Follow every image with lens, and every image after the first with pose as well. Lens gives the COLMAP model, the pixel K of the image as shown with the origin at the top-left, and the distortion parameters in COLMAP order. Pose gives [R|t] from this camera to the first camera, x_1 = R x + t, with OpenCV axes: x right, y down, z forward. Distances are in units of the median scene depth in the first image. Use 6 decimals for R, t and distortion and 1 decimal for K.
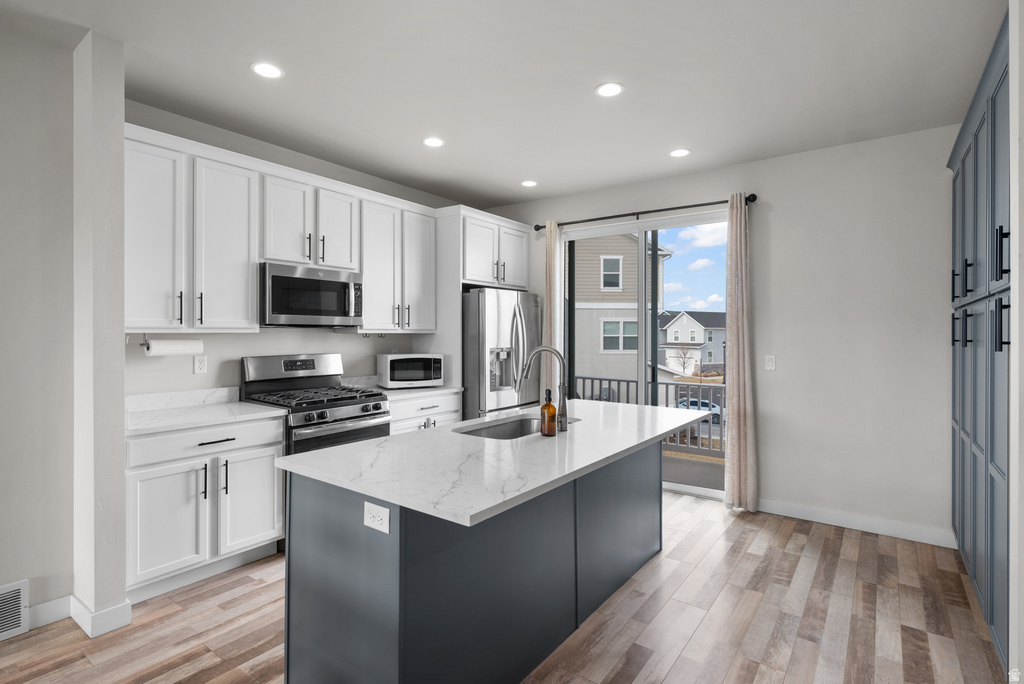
lens RADIAL K [[506.2, 0, 511.8], [0, 506.2, 336.1], [0, 0, 1]] dist [0.001702, 0.000233]
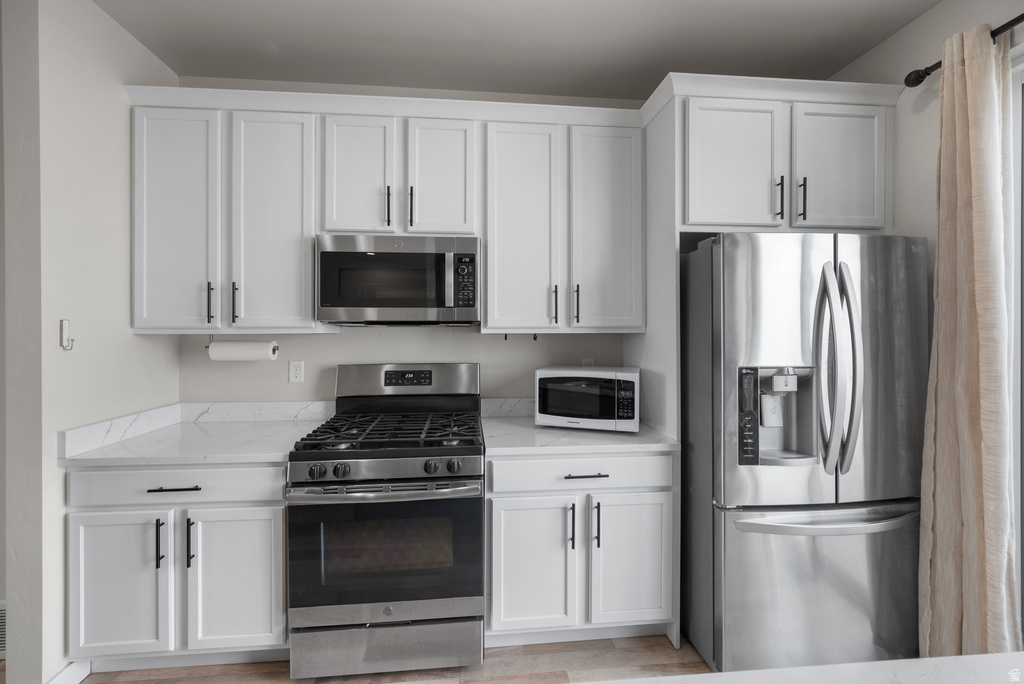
lens RADIAL K [[406.7, 0, 508.2], [0, 406.7, 332.0], [0, 0, 1]] dist [-0.001110, 0.001403]
pose [[0.661938, -0.003121, -0.749552, 0.100899], [-0.002631, 0.999976, -0.006487, -0.004495], [0.749554, 0.006266, 0.661913, 0.685674]]
